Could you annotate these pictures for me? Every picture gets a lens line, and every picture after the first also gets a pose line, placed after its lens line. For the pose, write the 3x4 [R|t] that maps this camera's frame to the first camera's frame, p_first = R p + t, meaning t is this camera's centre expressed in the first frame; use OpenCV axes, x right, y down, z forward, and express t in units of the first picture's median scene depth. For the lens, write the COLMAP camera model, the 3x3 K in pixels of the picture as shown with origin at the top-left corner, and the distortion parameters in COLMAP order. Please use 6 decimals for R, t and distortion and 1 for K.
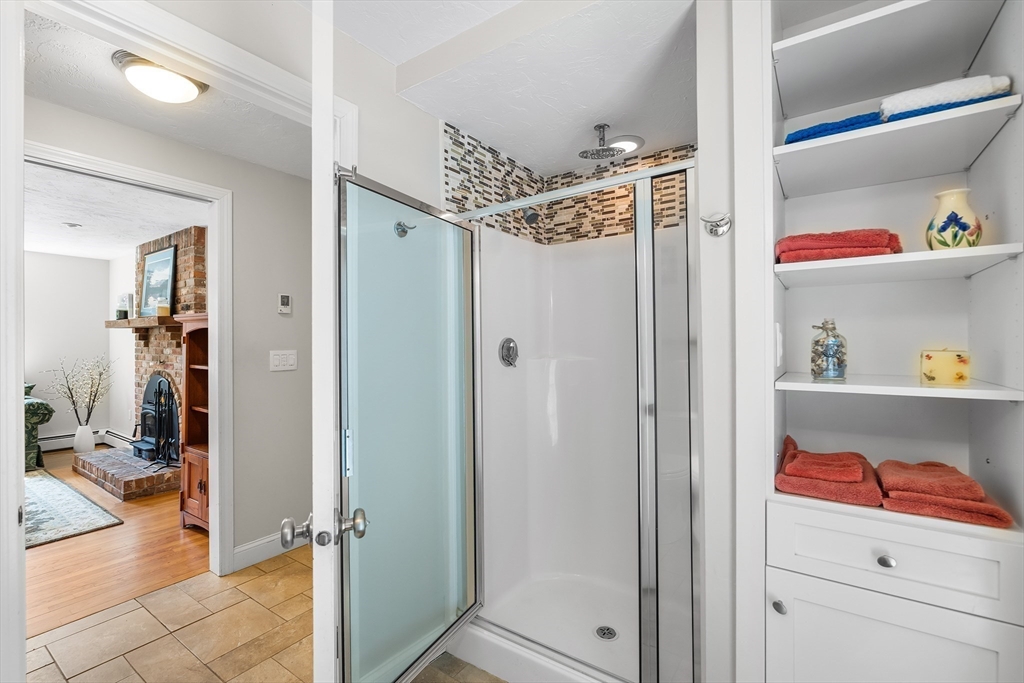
lens RADIAL K [[453.3, 0, 509.0], [0, 453.3, 340.7], [0, 0, 1]] dist [-0.007899, 0.001213]
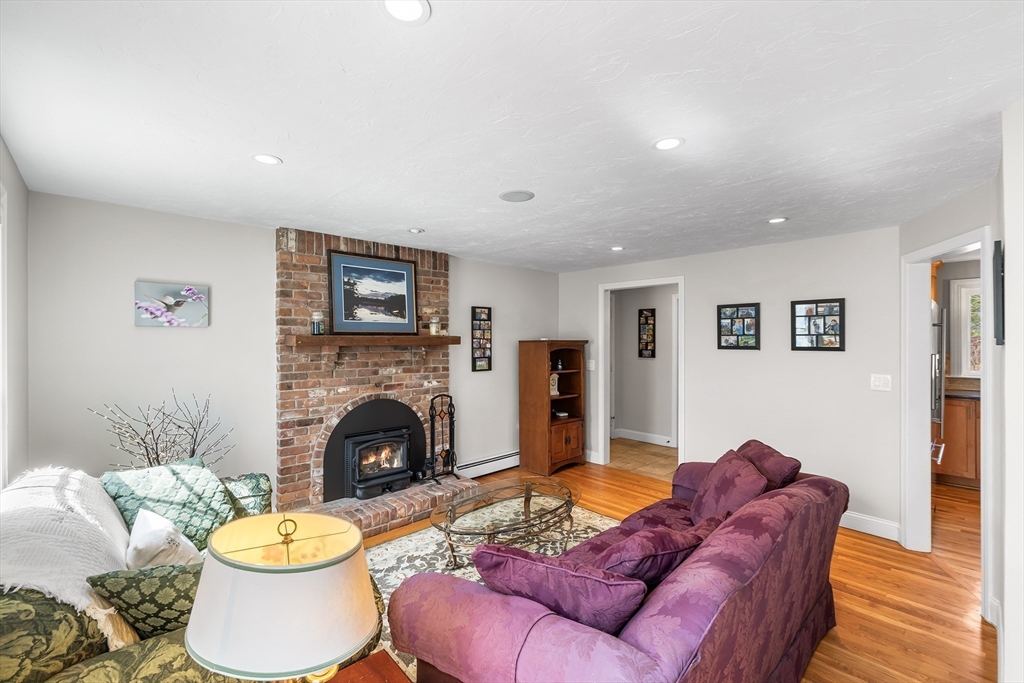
lens RADIAL K [[433.9, 0, 512.9], [0, 433.9, 343.2], [0, 0, 1]] dist [0.002529, -0.000388]
pose [[0.208426, -0.001252, 0.978037, -1.559549], [0.004411, 0.999990, 0.000340, -0.032115], [-0.978028, 0.004244, 0.208429, 0.570546]]
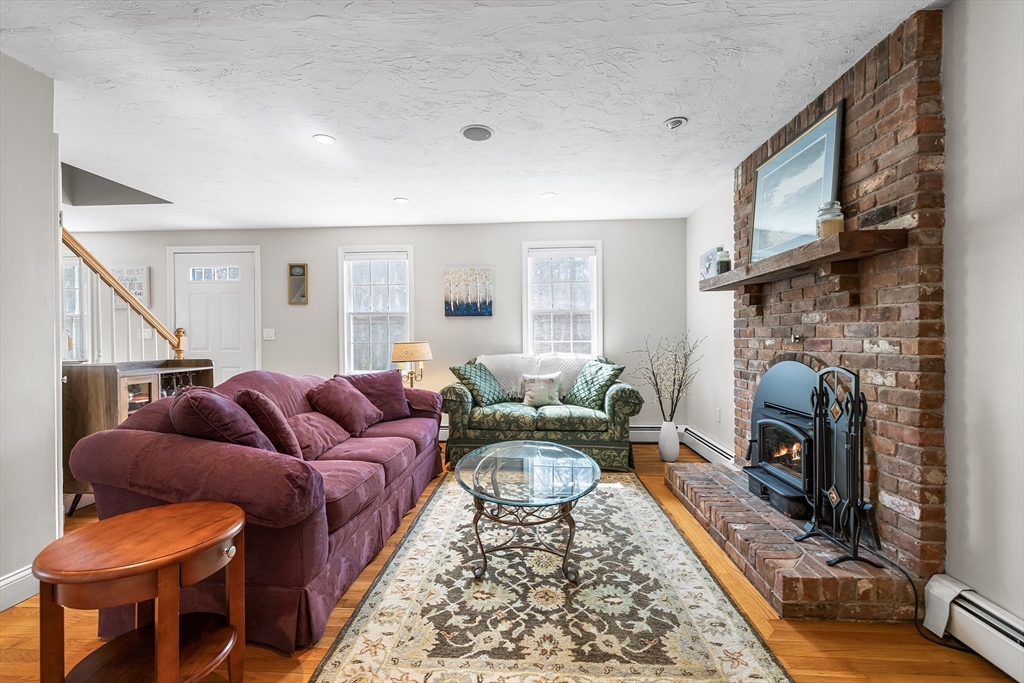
lens RADIAL K [[433.9, 0, 510.2], [0, 433.9, 339.8], [0, 0, 1]] dist [0.002529, -0.000388]
pose [[0.519717, 0.000272, -0.854338, -0.500008], [0.010391, 0.999924, 0.006639, 0.042425], [0.854275, -0.012328, 0.519675, 0.419967]]
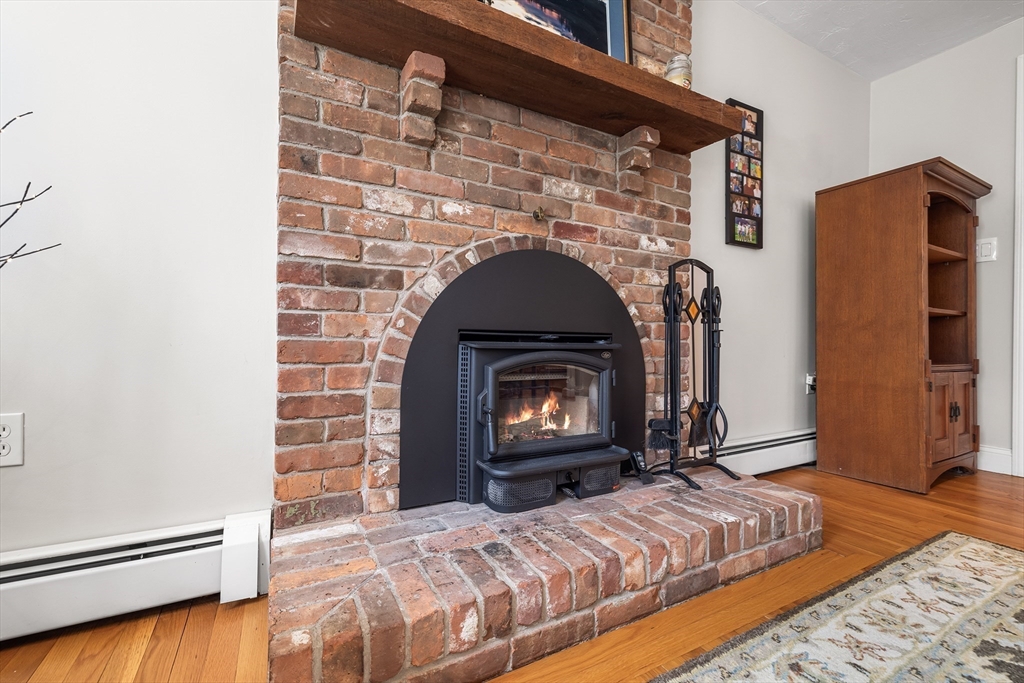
lens RADIAL K [[433.9, 0, 510.7], [0, 433.9, 348.2], [0, 0, 1]] dist [0.002529, -0.000388]
pose [[0.448623, 0.000683, 0.893721, -1.083068], [-0.007462, 0.999968, 0.002982, 0.148878], [-0.893690, -0.008007, 0.448613, 0.880959]]
